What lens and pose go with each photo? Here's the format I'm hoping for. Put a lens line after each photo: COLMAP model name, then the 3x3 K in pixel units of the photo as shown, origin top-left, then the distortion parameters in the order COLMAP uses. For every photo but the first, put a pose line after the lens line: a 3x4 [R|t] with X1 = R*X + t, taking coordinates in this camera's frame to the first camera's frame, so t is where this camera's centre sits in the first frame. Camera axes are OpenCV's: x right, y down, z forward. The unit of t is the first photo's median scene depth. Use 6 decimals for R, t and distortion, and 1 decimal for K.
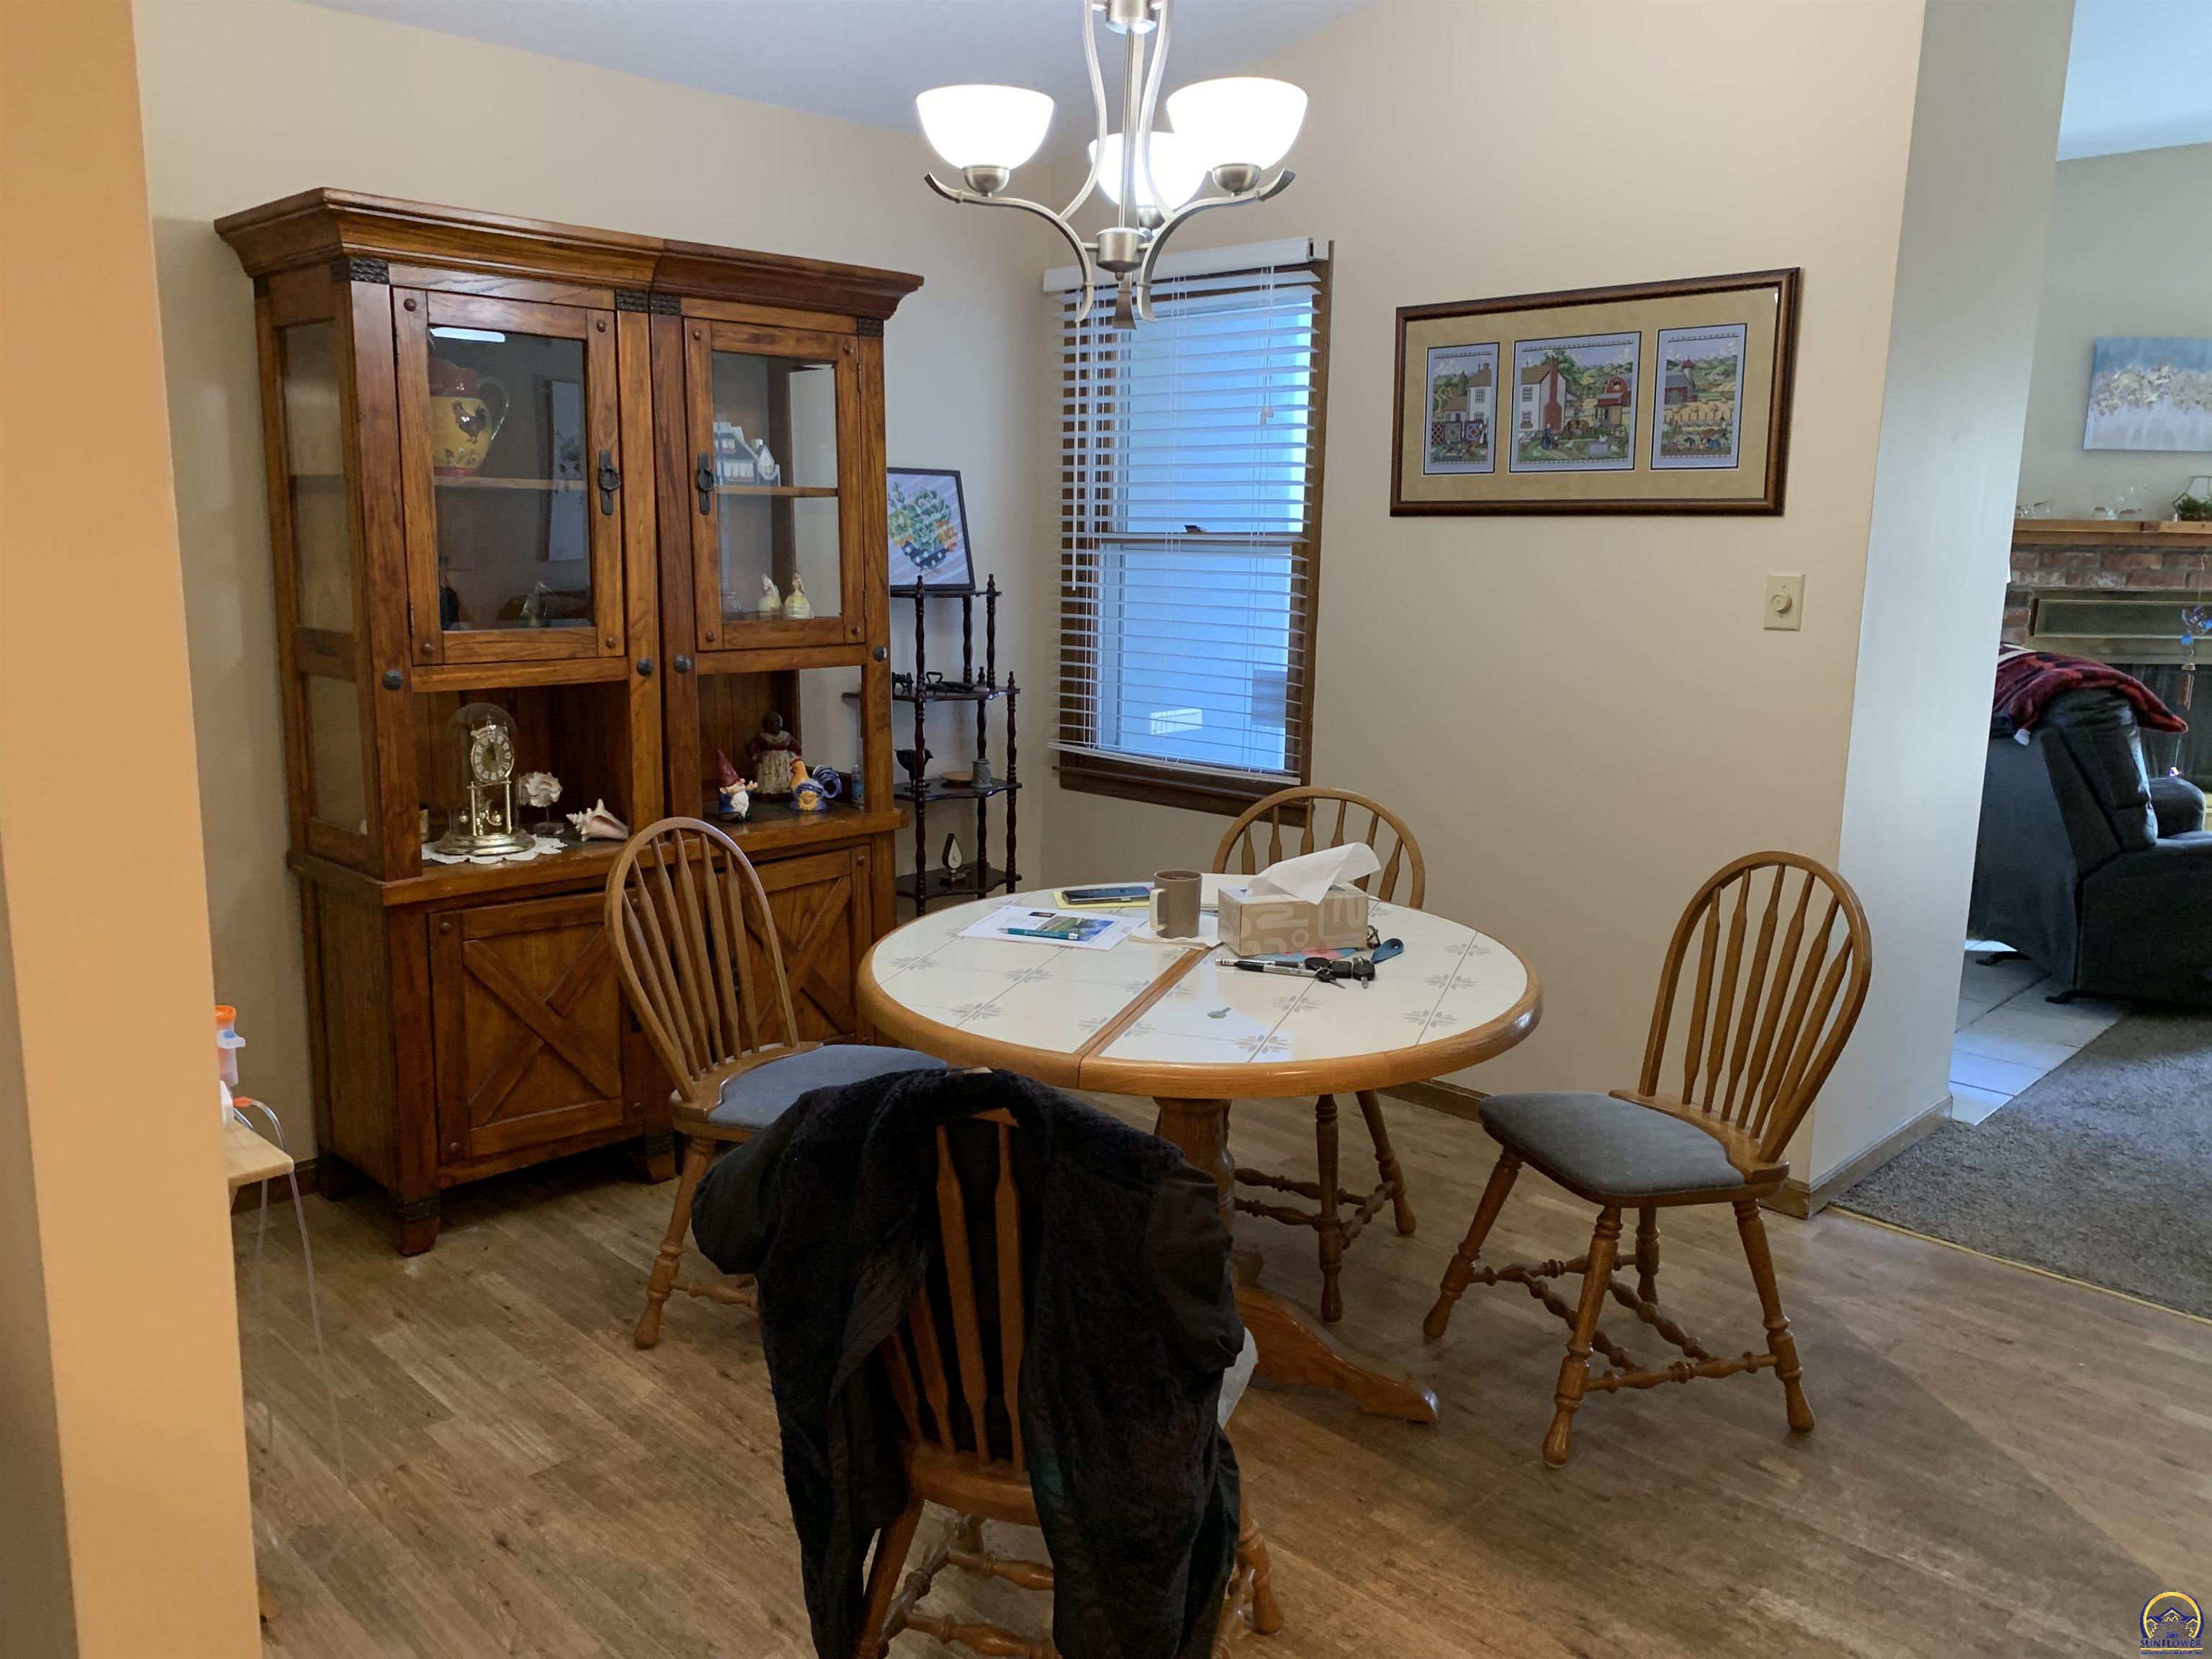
lens RADIAL K [[1687.8, 0, 1104.4], [0, 1687.8, 827.2], [0, 0, 1]] dist [0.000307, 0.003125]
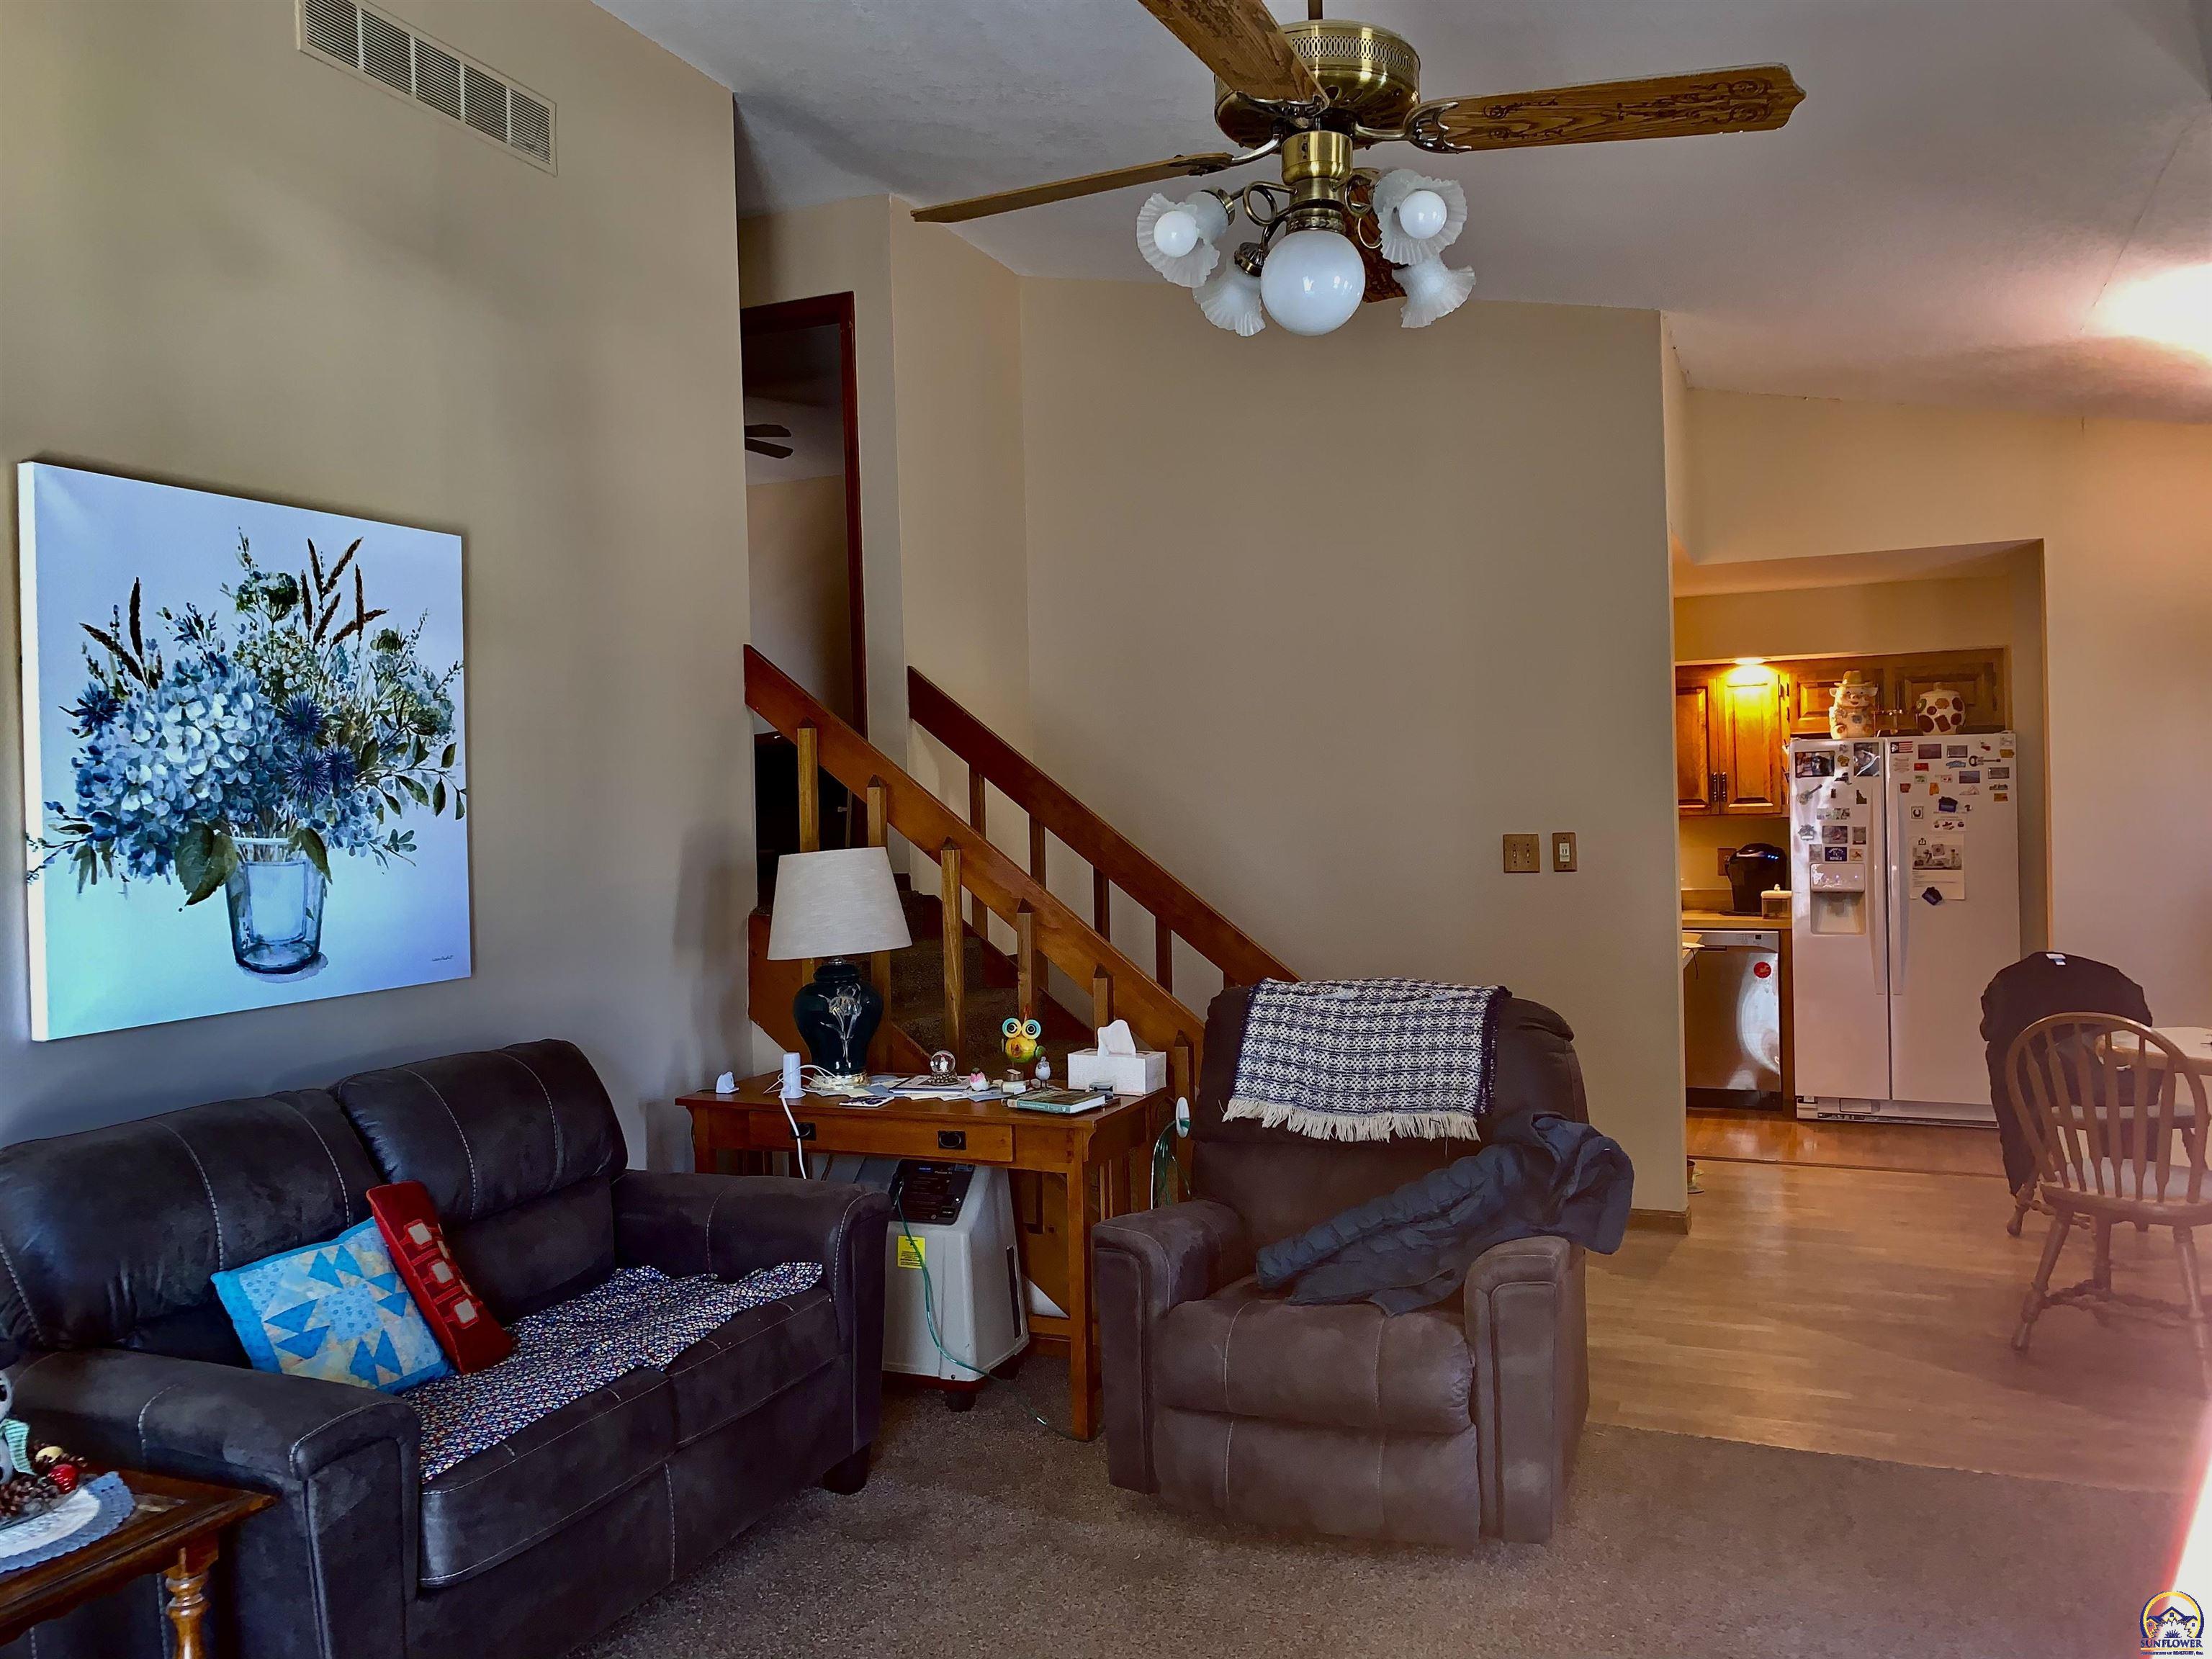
lens RADIAL K [[1687.8, 0, 1105.2], [0, 1687.8, 836.1], [0, 0, 1]] dist [0.000307, 0.003125]
pose [[-0.933503, 0.012935, -0.358336, 0.951739], [-0.053753, 0.983008, 0.175517, -0.189432], [0.354518, 0.183107, -0.916945, 1.103213]]
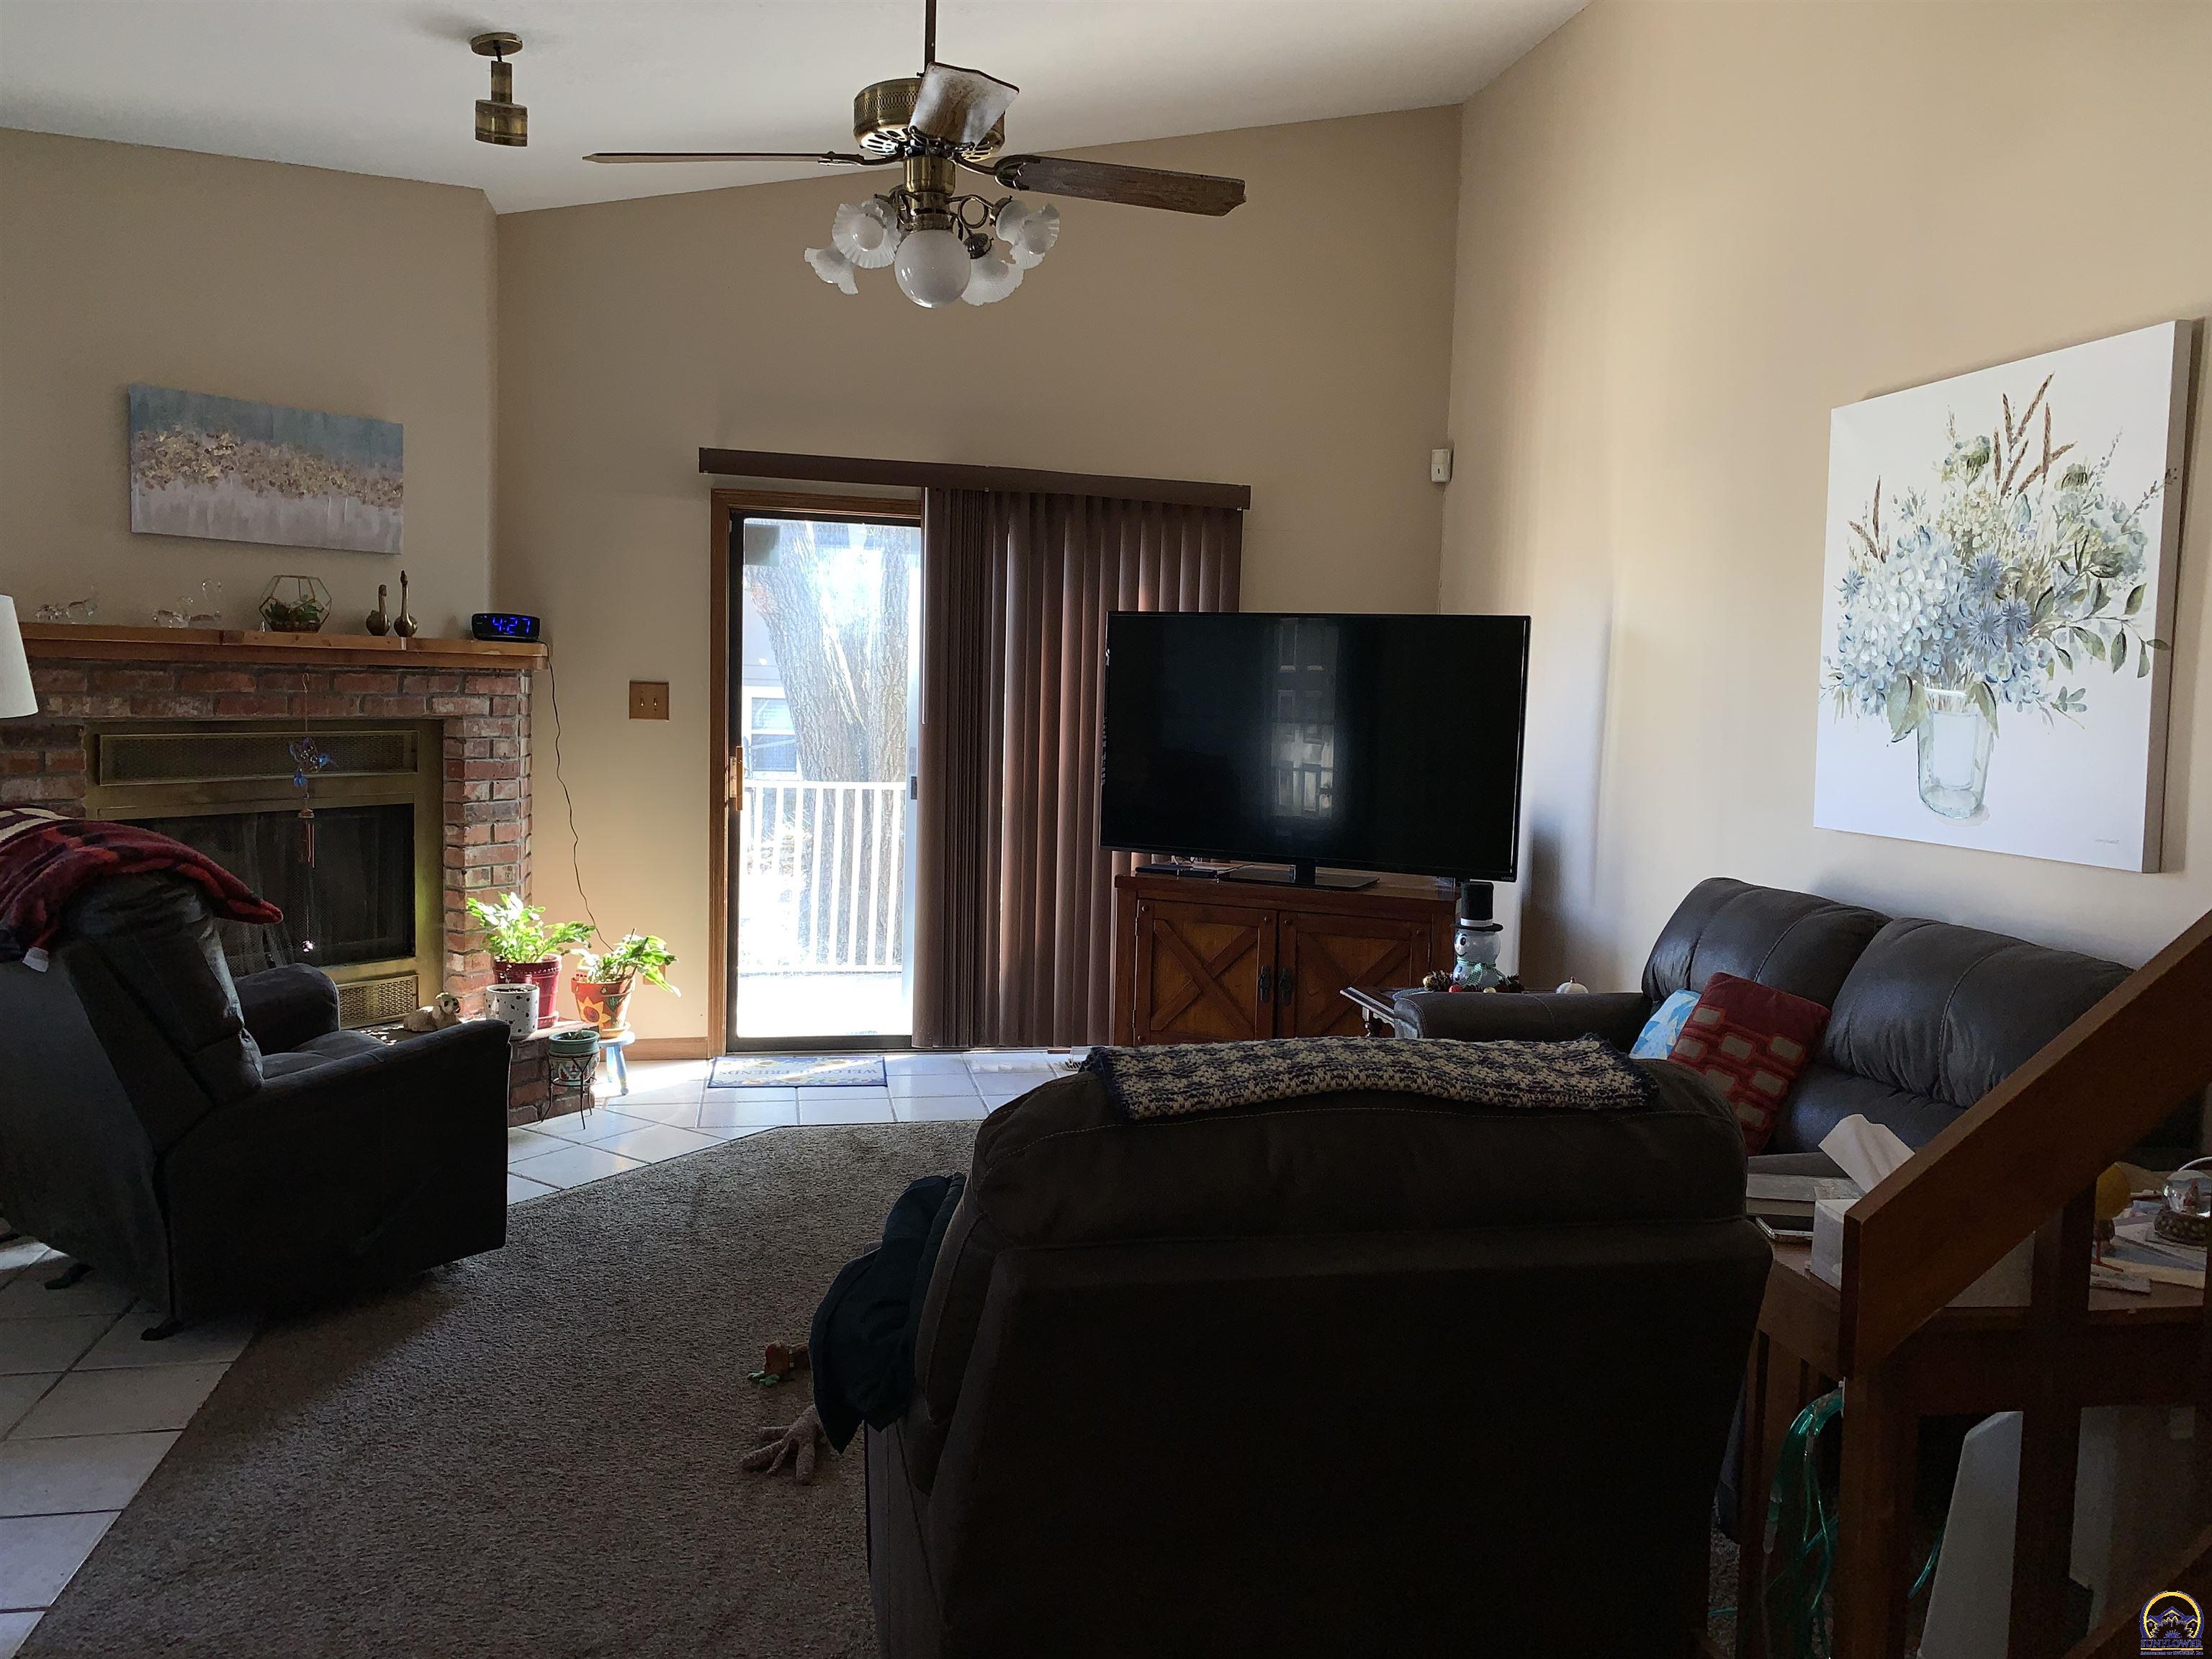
lens RADIAL K [[1687.8, 0, 1102.4], [0, 1687.8, 819.6], [0, 0, 1]] dist [0.000307, 0.003125]
pose [[0.565024, -0.072725, 0.821863, 0.204838], [0.131382, 0.991328, -0.002604, -0.041659], [-0.814547, 0.109449, 0.569679, 0.248355]]
